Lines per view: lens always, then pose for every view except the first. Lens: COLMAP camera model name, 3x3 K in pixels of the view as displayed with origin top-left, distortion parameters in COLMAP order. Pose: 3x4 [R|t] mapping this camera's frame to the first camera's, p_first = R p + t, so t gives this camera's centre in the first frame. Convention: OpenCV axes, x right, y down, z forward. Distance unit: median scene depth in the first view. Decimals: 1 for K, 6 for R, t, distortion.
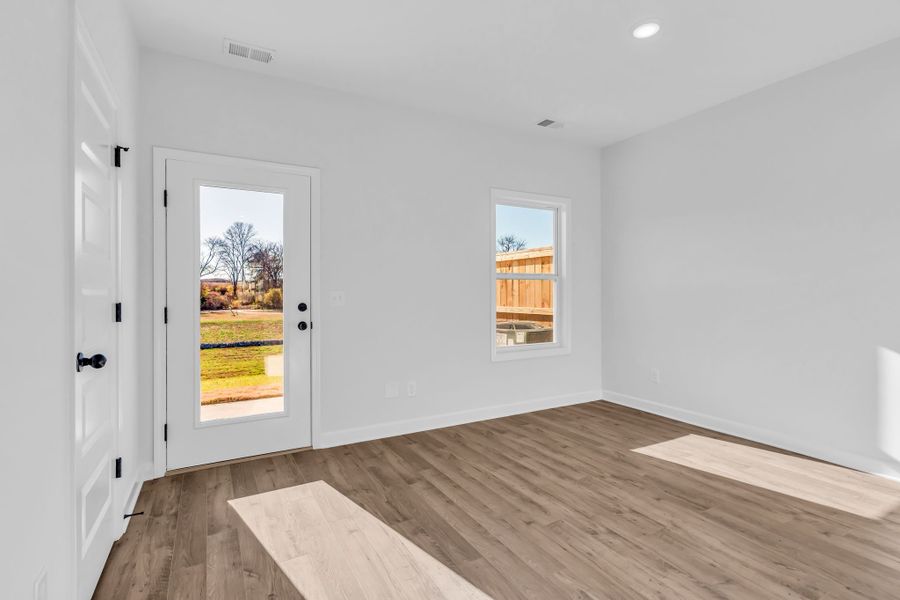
lens RADIAL K [[427.5, 0, 452.6], [0, 427.5, 299.3], [0, 0, 1]] dist [0.000870, -0.001005]
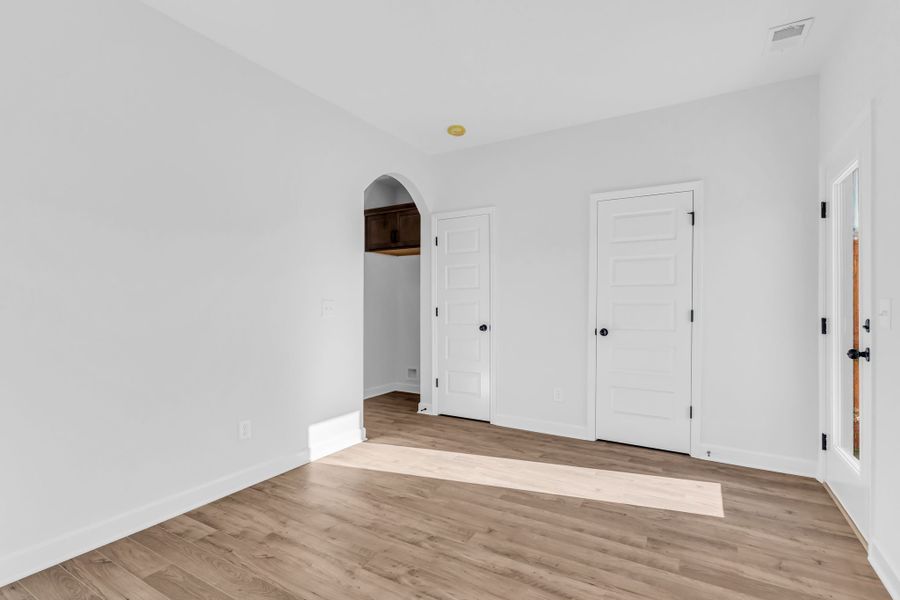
lens RADIAL K [[427.5, 0, 451.7], [0, 427.5, 302.2], [0, 0, 1]] dist [0.000870, -0.001005]
pose [[-0.865753, -0.000261, -0.500472, 0.743402], [-0.003794, 0.999975, 0.006042, -0.028539], [0.500457, 0.007129, -0.865732, 1.767639]]
